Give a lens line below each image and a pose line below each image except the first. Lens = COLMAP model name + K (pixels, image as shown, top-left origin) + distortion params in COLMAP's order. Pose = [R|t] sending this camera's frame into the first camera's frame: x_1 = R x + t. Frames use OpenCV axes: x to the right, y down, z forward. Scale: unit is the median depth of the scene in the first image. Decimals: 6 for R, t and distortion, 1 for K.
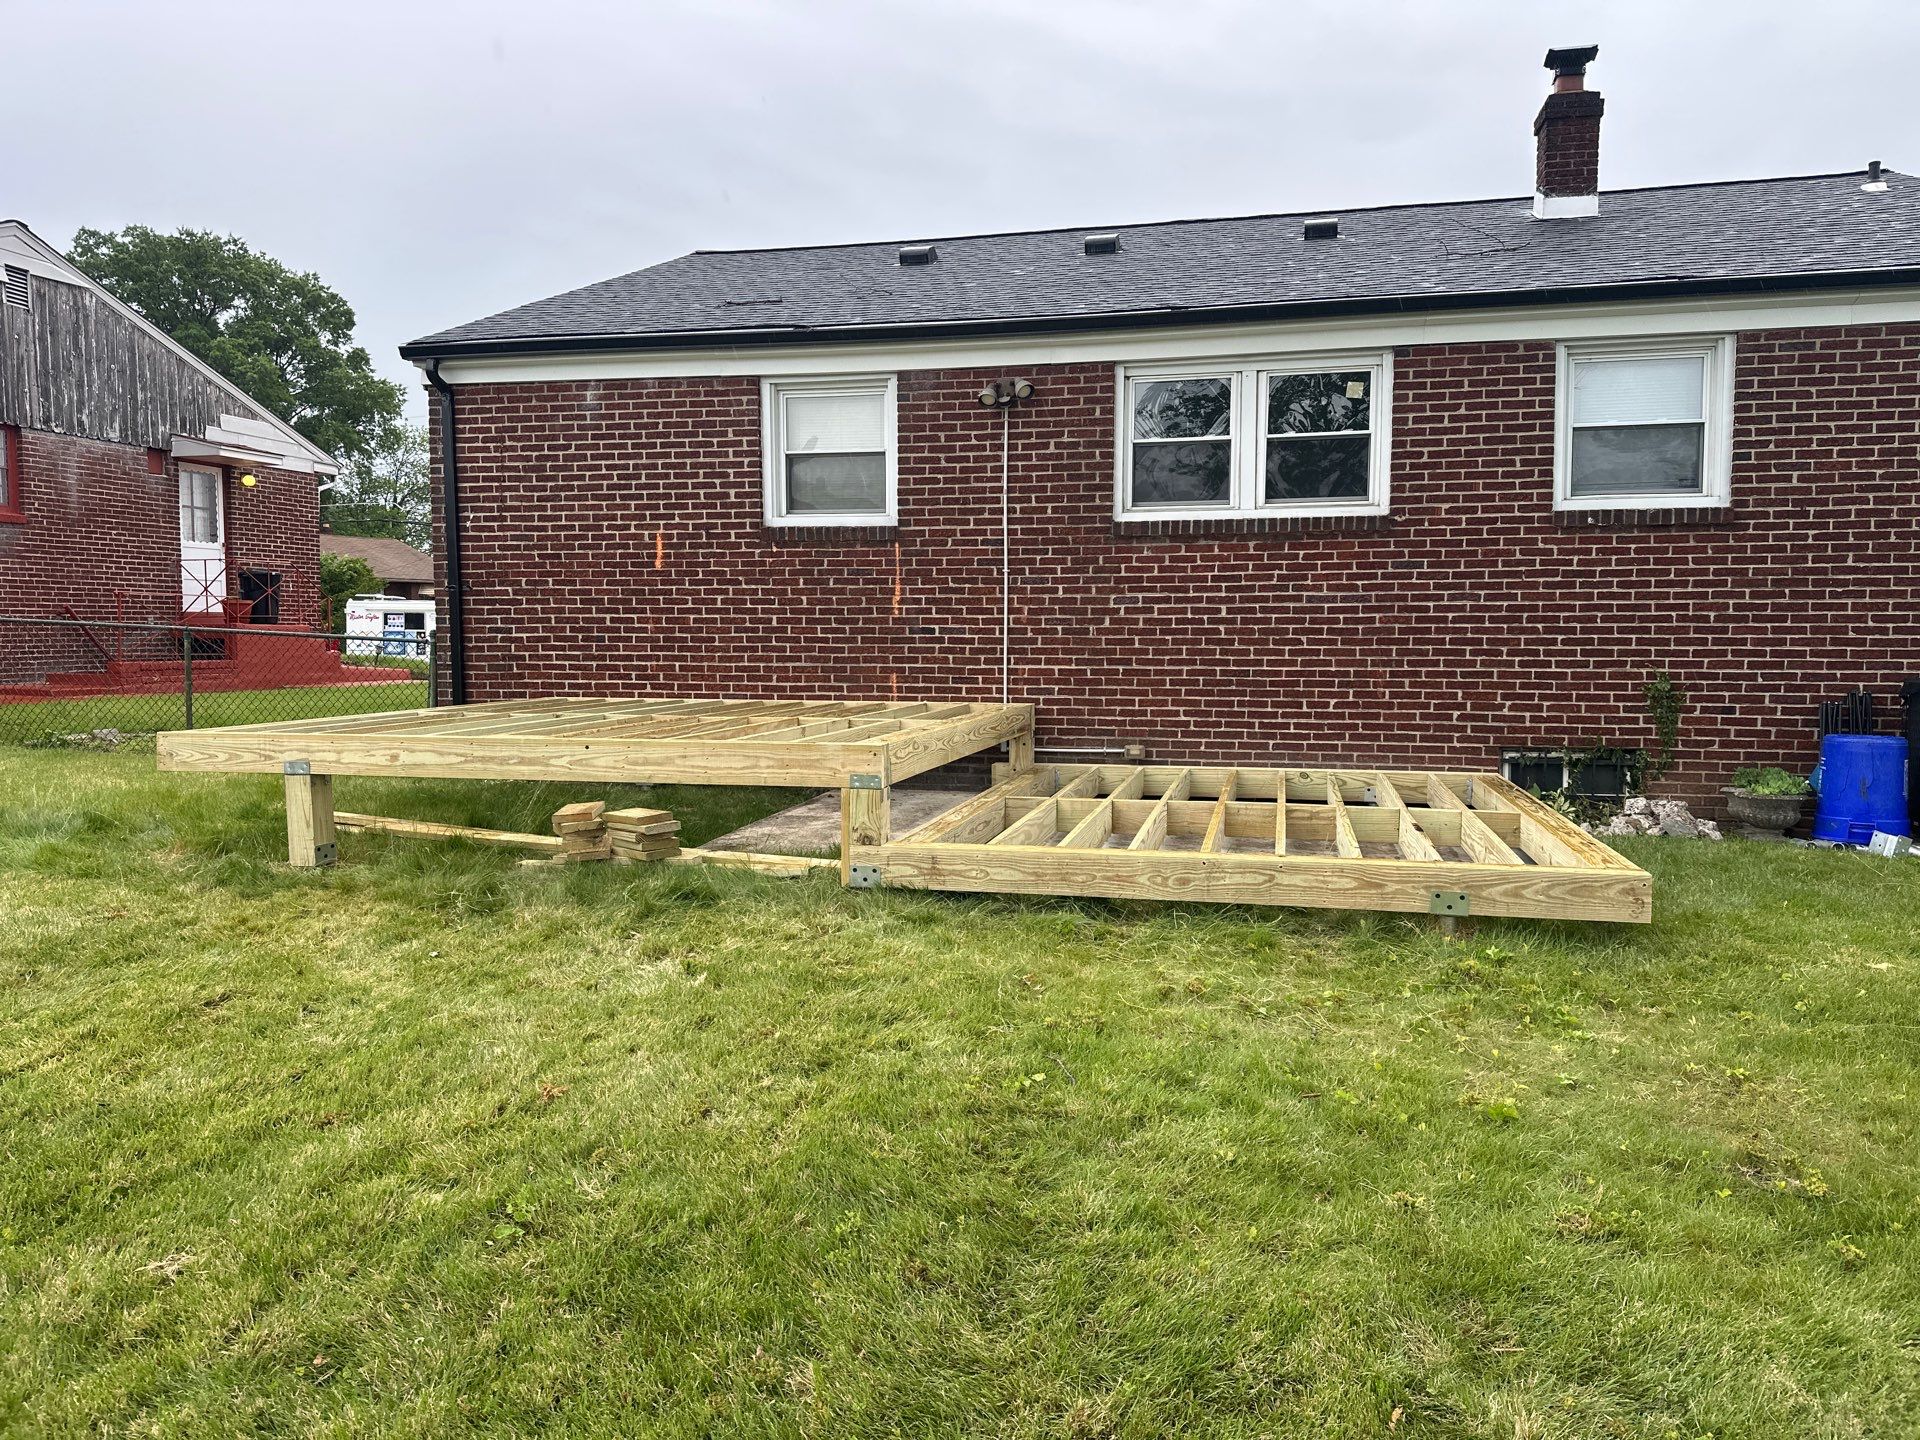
lens RADIAL K [[1382.0, 0, 954.7], [0, 1382.0, 718.8], [0, 0, 1]] dist [0.173623, -0.327481]
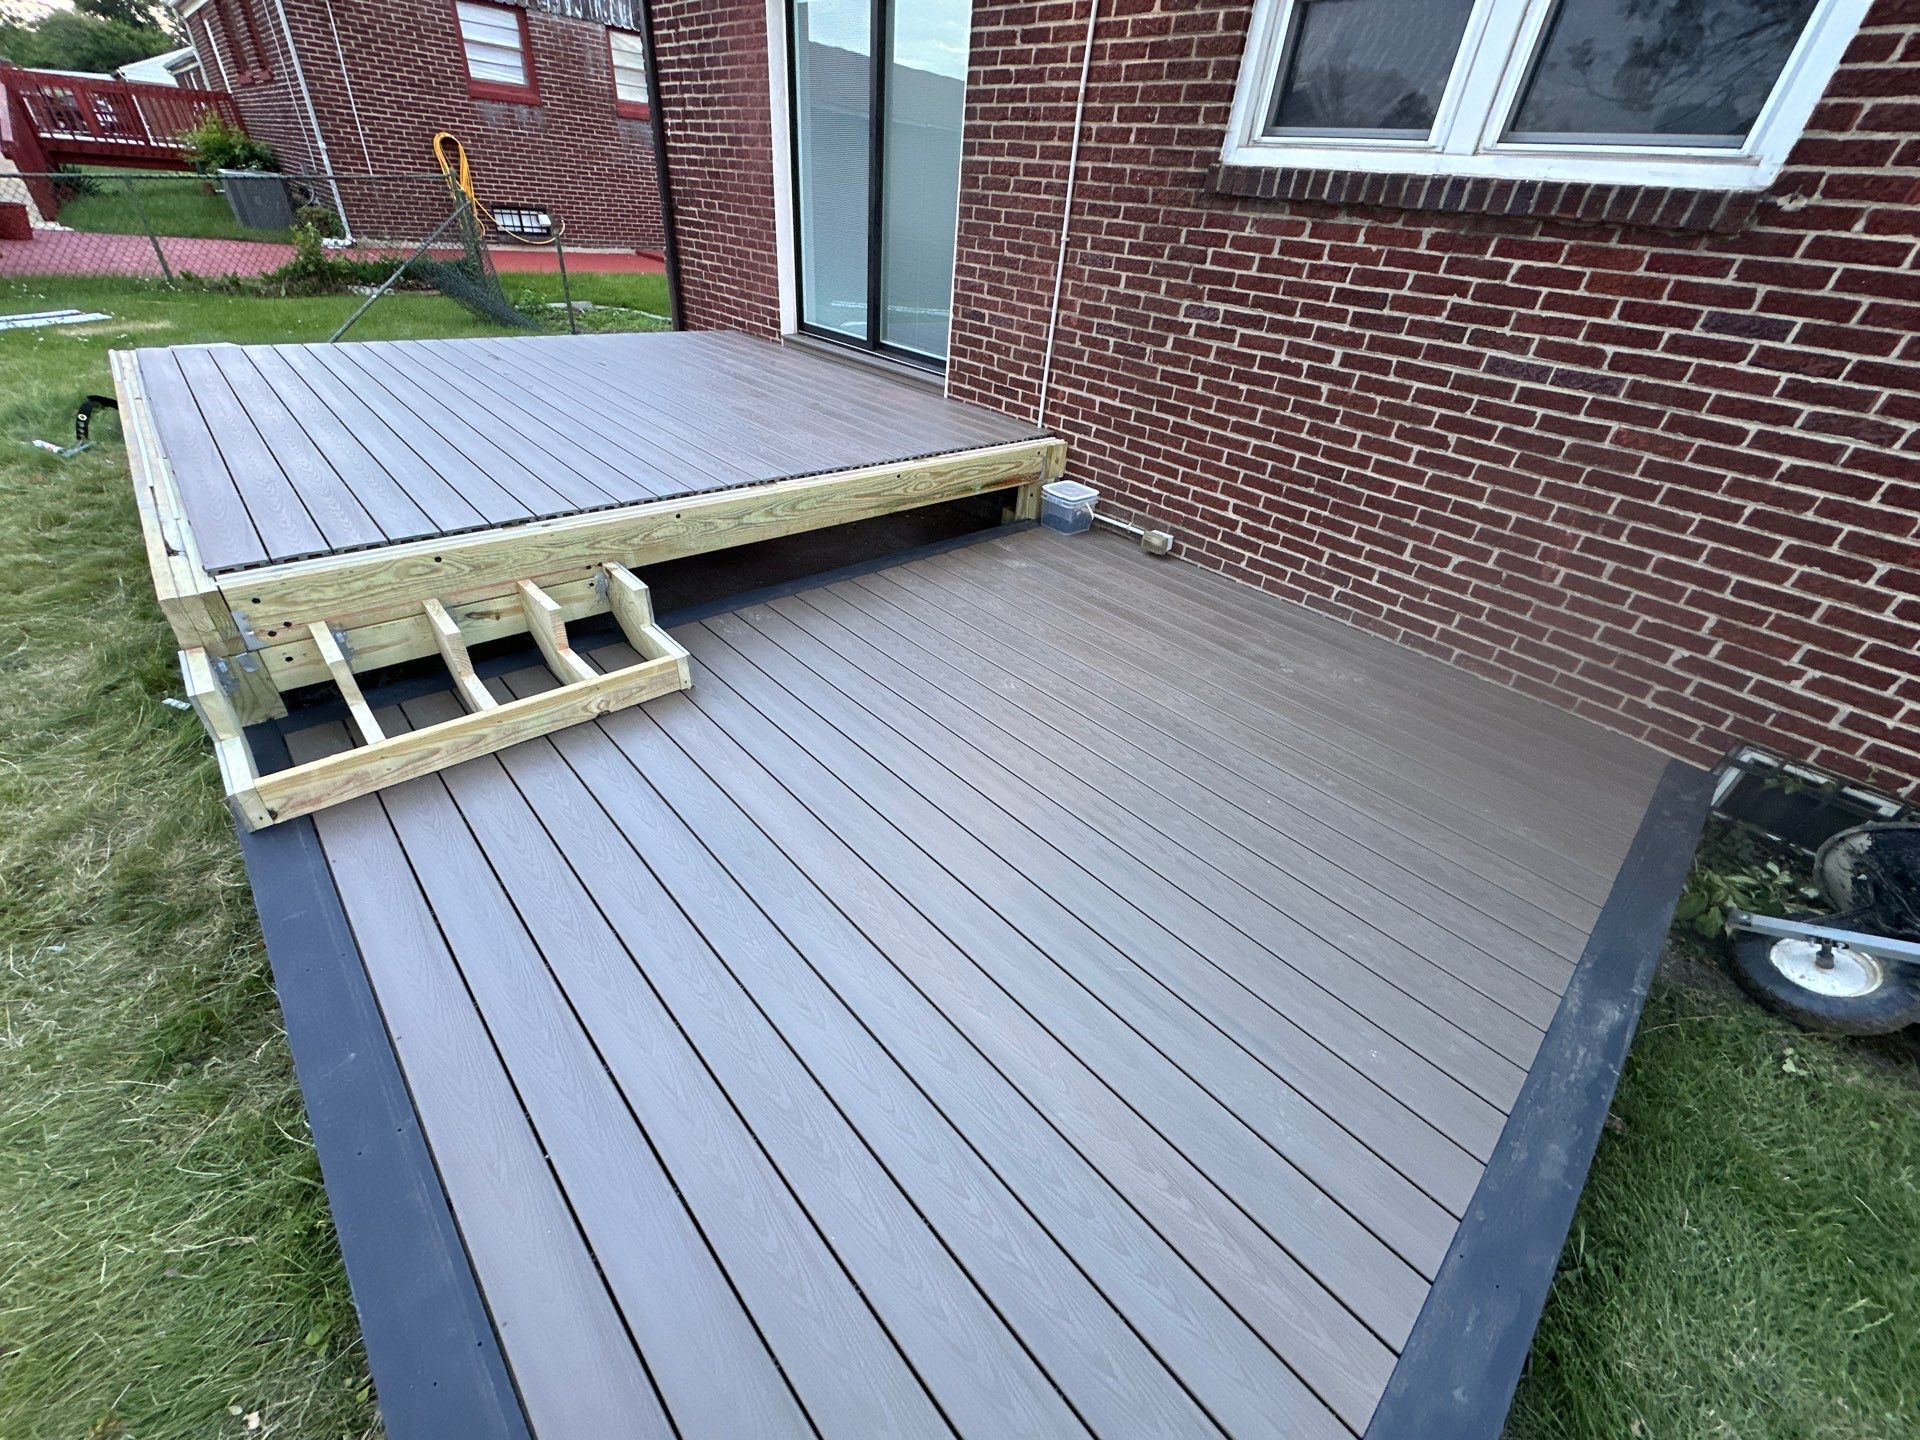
lens RADIAL K [[763.5, 0, 959.5], [0, 763.5, 717.3], [0, 0, 1]] dist [-0.006458, 0.001995]
pose [[0.831275, 0.365616, -0.418697, 0.248882], [-0.117832, 0.852025, 0.510067, -0.092957], [0.543229, -0.374670, 0.751349, 0.602076]]
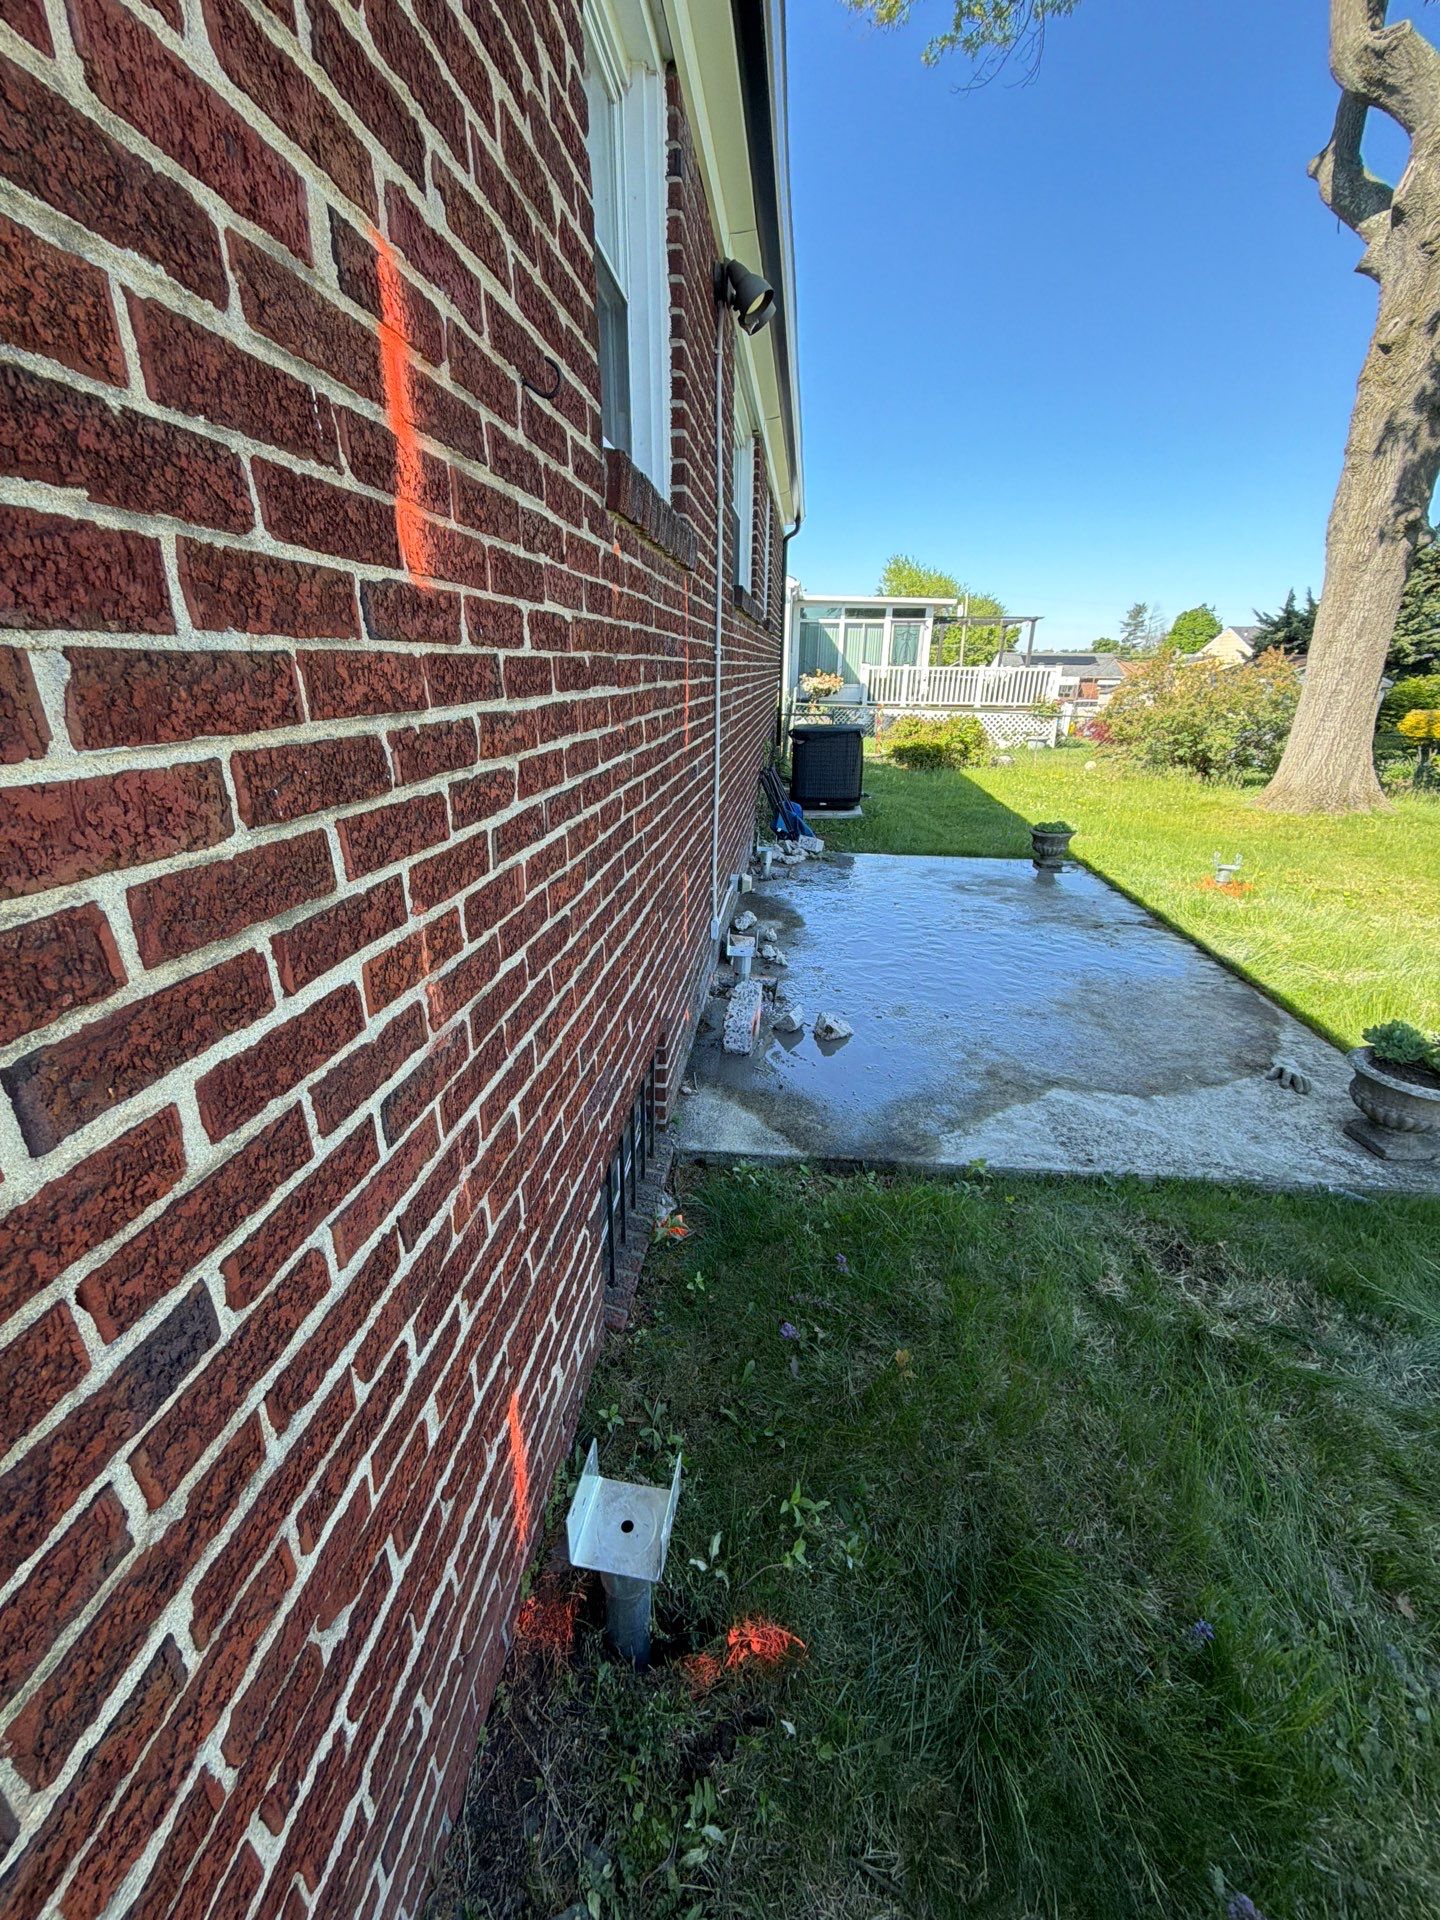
lens RADIAL K [[763.5, 0, 720.0], [0, 763.5, 960.0], [0, 0, 1]] dist [-0.006458, 0.001995]
pose [[-0.124648, -0.358065, 0.925339, -0.325364], [0.060363, 0.928148, 0.367283, -0.107034], [-0.990363, 0.101637, -0.094078, 1.067148]]
